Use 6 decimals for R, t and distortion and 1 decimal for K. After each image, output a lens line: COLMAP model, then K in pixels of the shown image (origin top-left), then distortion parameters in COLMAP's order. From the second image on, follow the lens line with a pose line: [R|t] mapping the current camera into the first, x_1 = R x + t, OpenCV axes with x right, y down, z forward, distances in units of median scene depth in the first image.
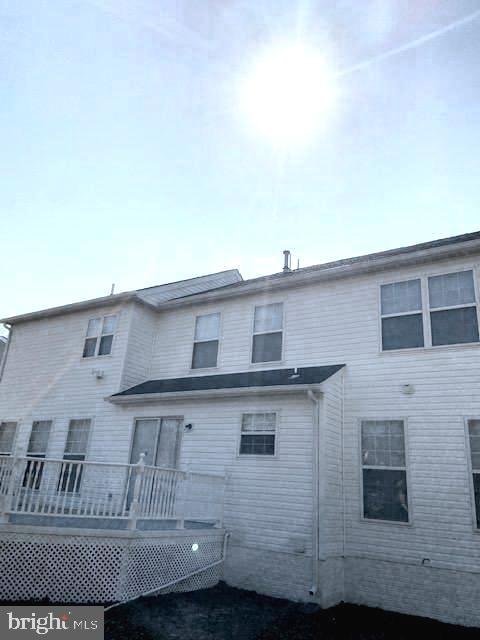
lens RADIAL K [[483.1, 0, 241.8], [0, 483.1, 322.2], [0, 0, 1]] dist [0.075182, -0.009495]
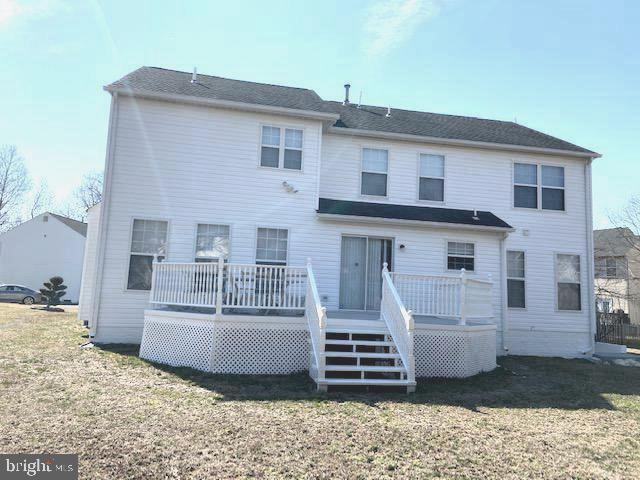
lens RADIAL K [[483.1, 0, 322.6], [0, 483.1, 241.0], [0, 0, 1]] dist [0.075182, -0.009495]
pose [[0.722751, 0.050026, 0.689295, -1.058342], [-0.222904, 0.960950, 0.163981, 0.037483], [-0.654175, -0.272164, 0.705679, 0.231106]]
